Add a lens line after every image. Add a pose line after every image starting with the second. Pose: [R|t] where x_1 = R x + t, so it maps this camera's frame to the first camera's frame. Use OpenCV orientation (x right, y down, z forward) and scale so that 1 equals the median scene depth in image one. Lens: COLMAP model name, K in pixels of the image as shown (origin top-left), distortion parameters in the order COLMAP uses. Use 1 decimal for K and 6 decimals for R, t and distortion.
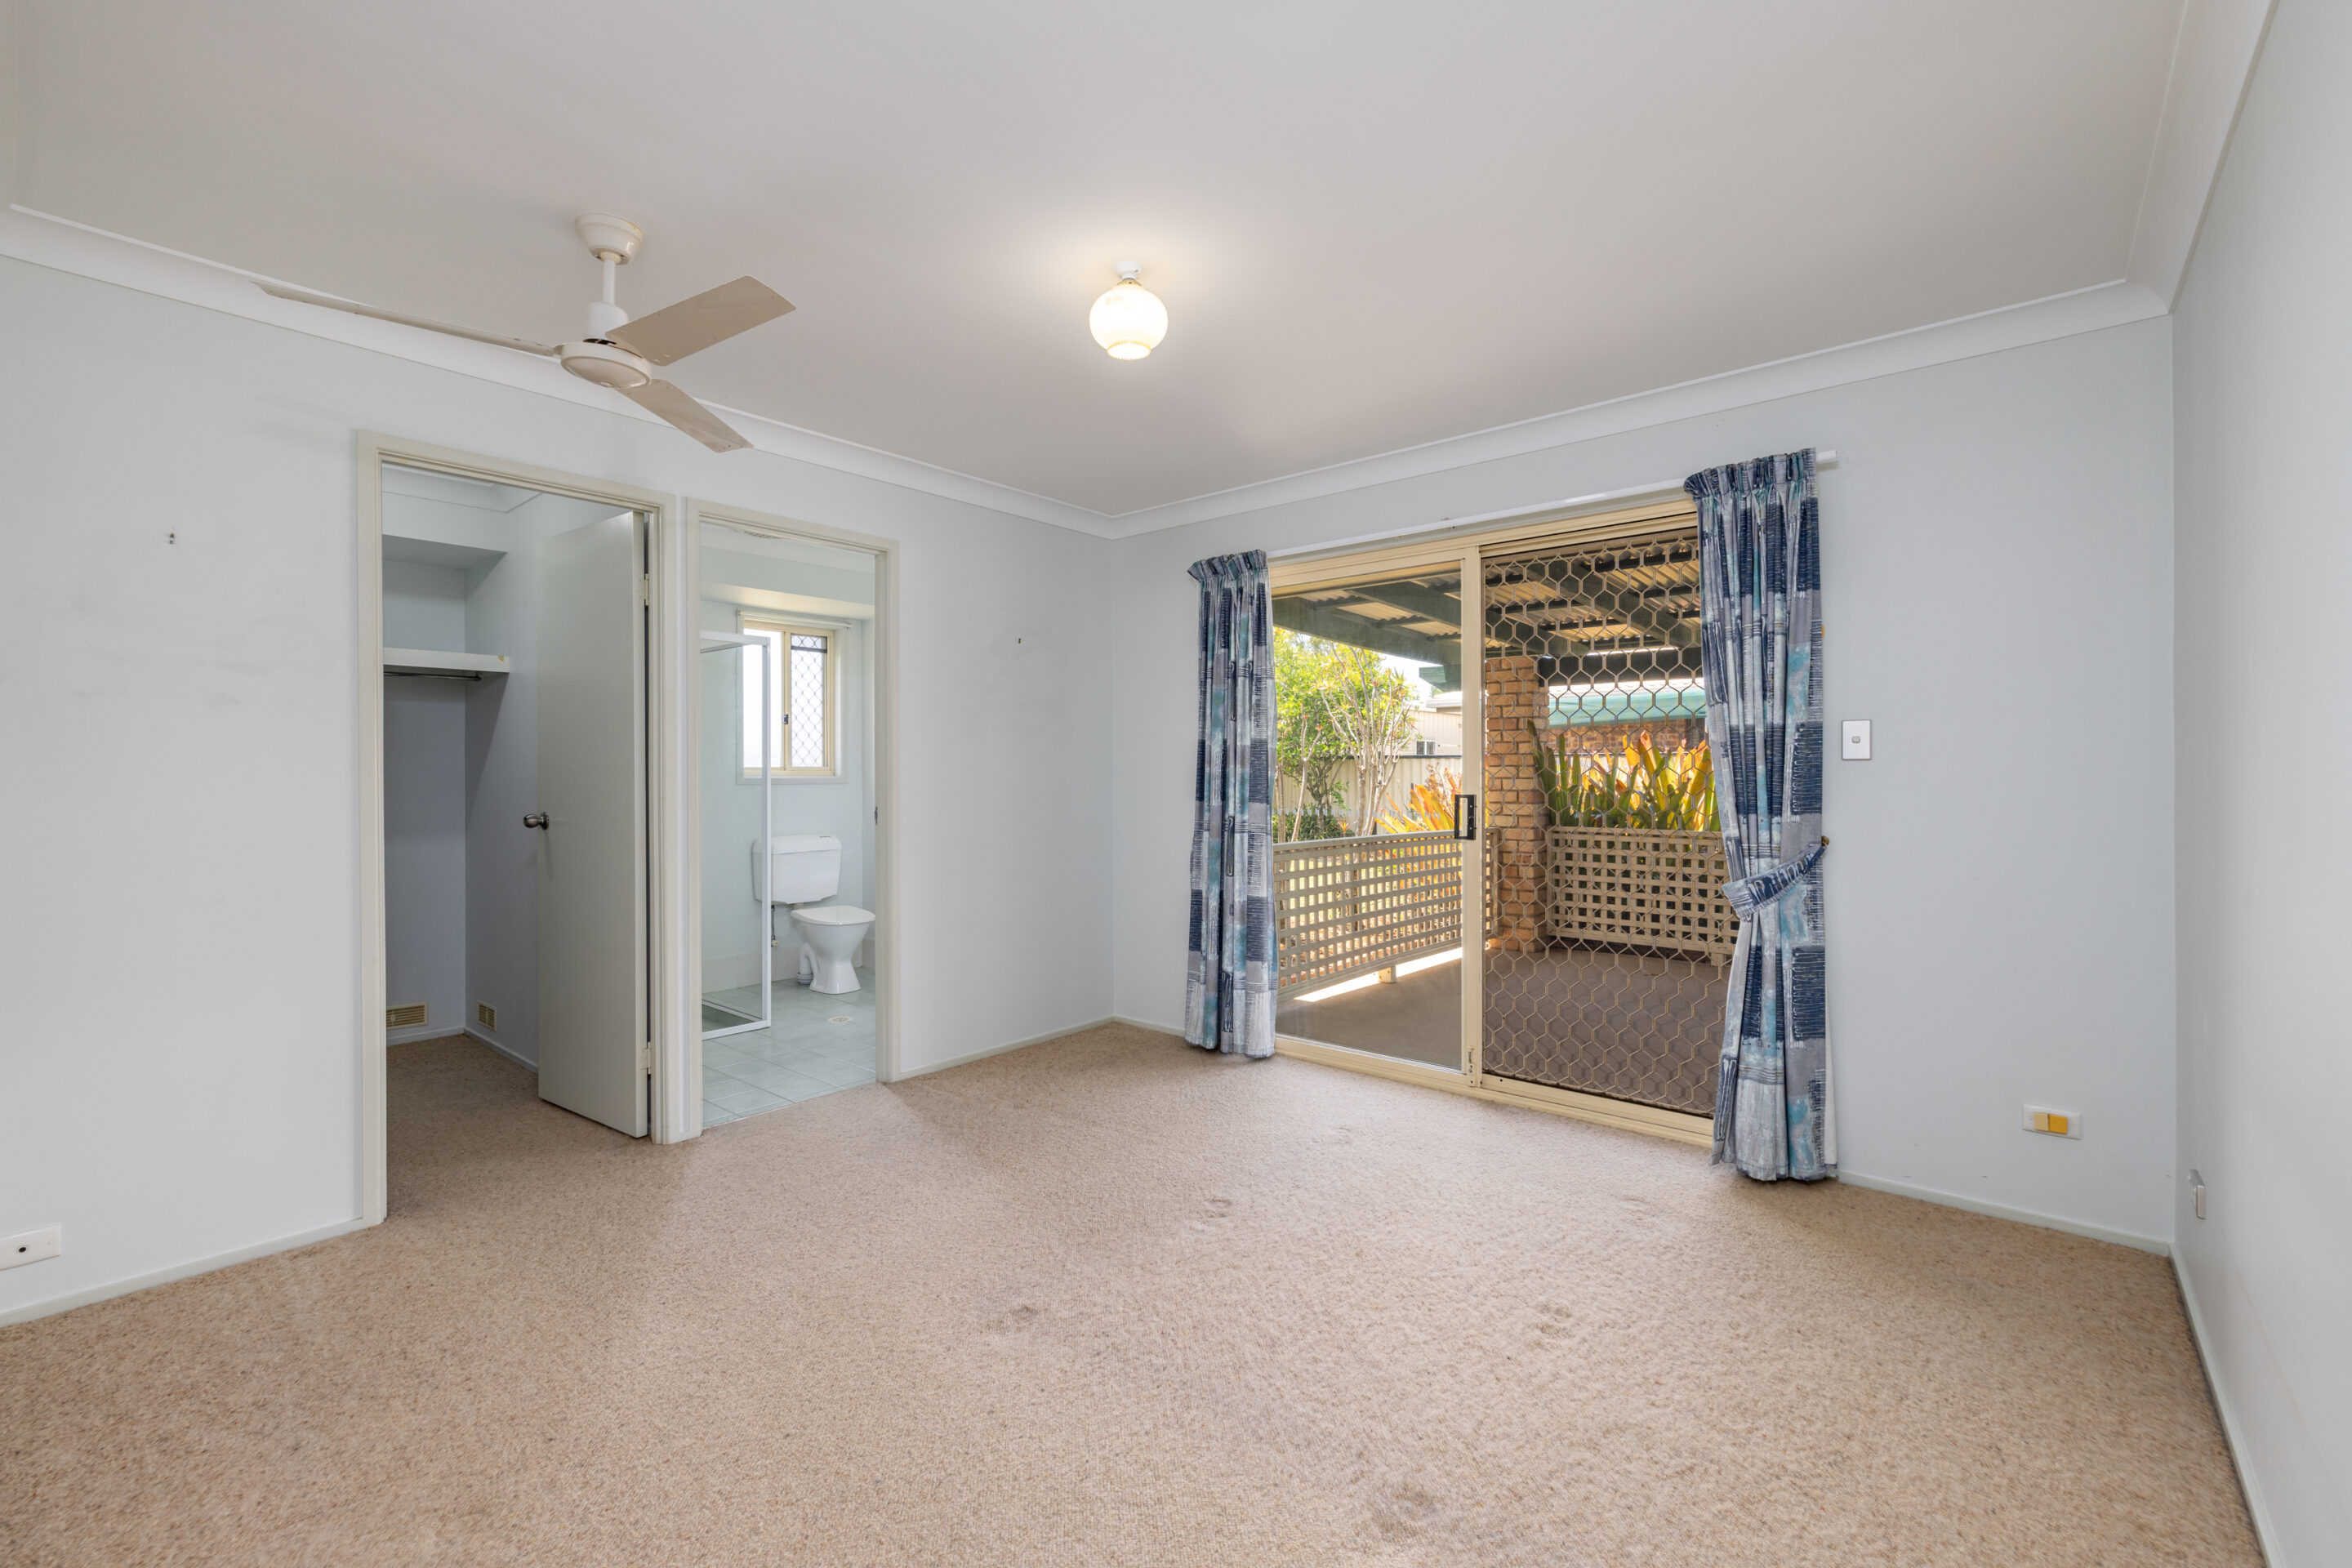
lens RADIAL K [[991.6, 0, 1162.0], [0, 991.6, 787.6], [0, 0, 1]] dist [0.002627, 0.000060]
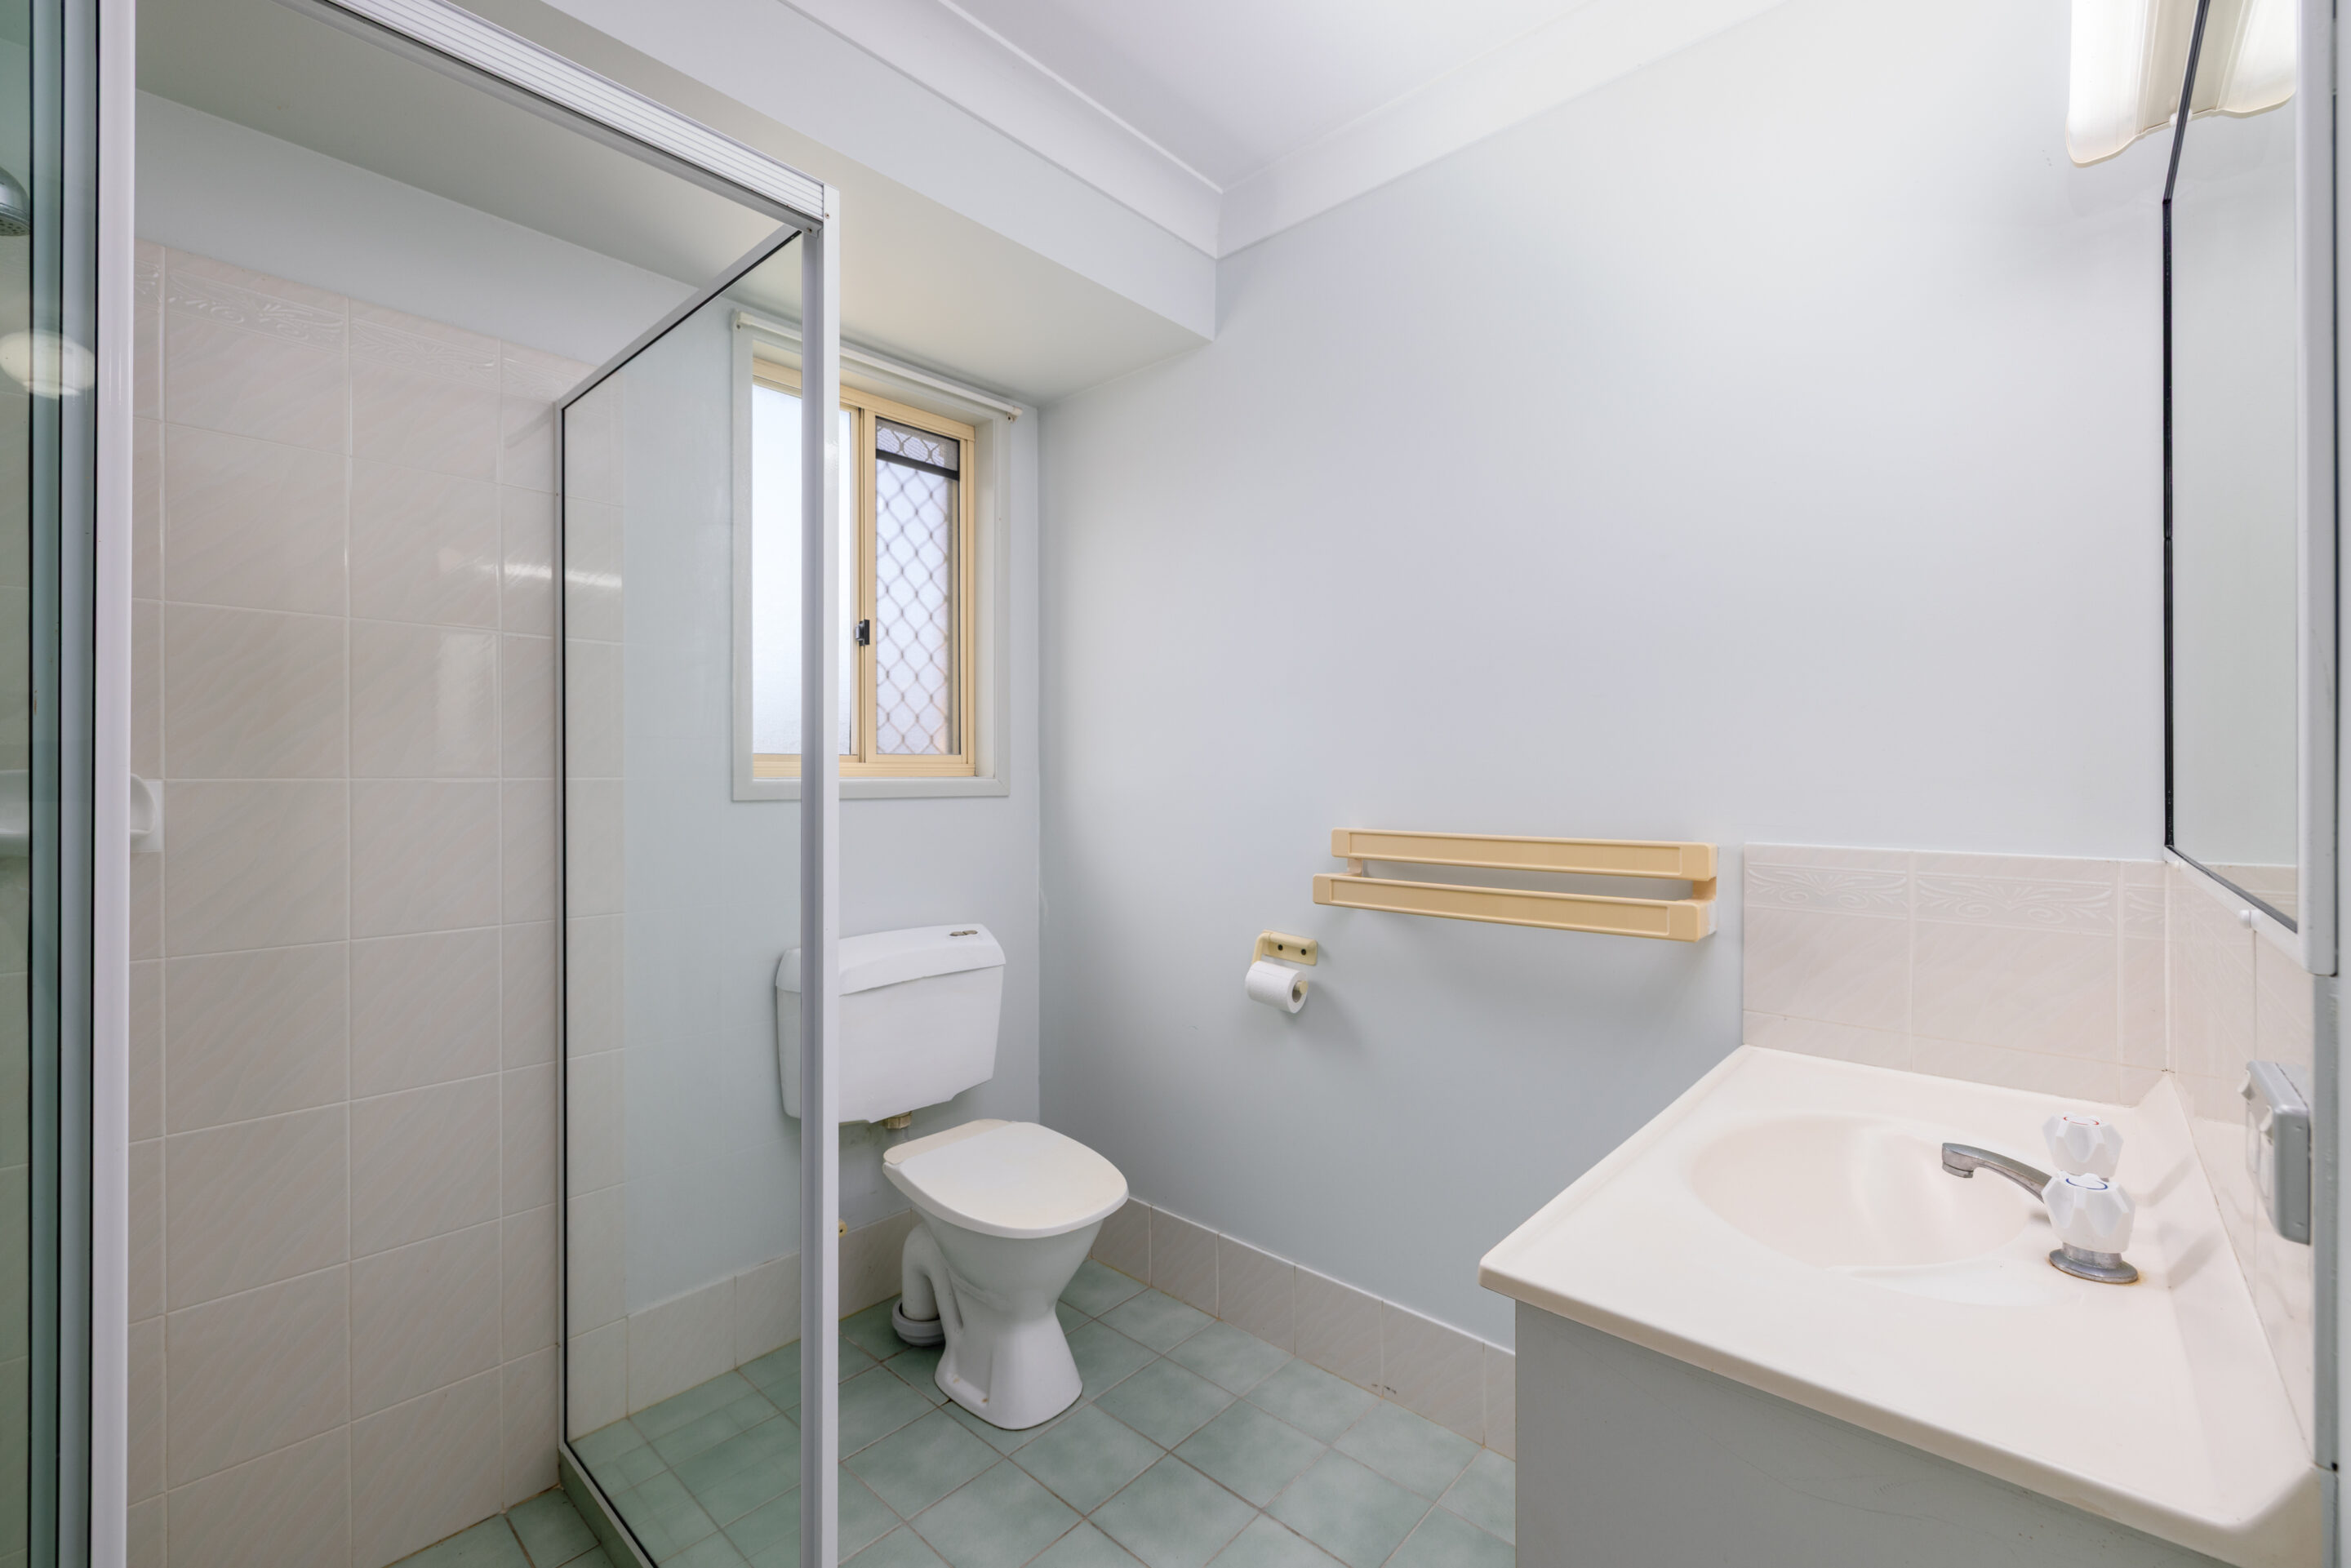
lens RADIAL K [[991.2, 0, 1161.5], [0, 991.2, 787.6], [0, 0, 1]] dist [0.002627, 0.000060]
pose [[0.999580, 0.001774, -0.028921, -0.244908], [-0.001912, 0.999987, -0.004738, -0.005523], [0.028912, 0.004791, 0.999570, 0.599654]]
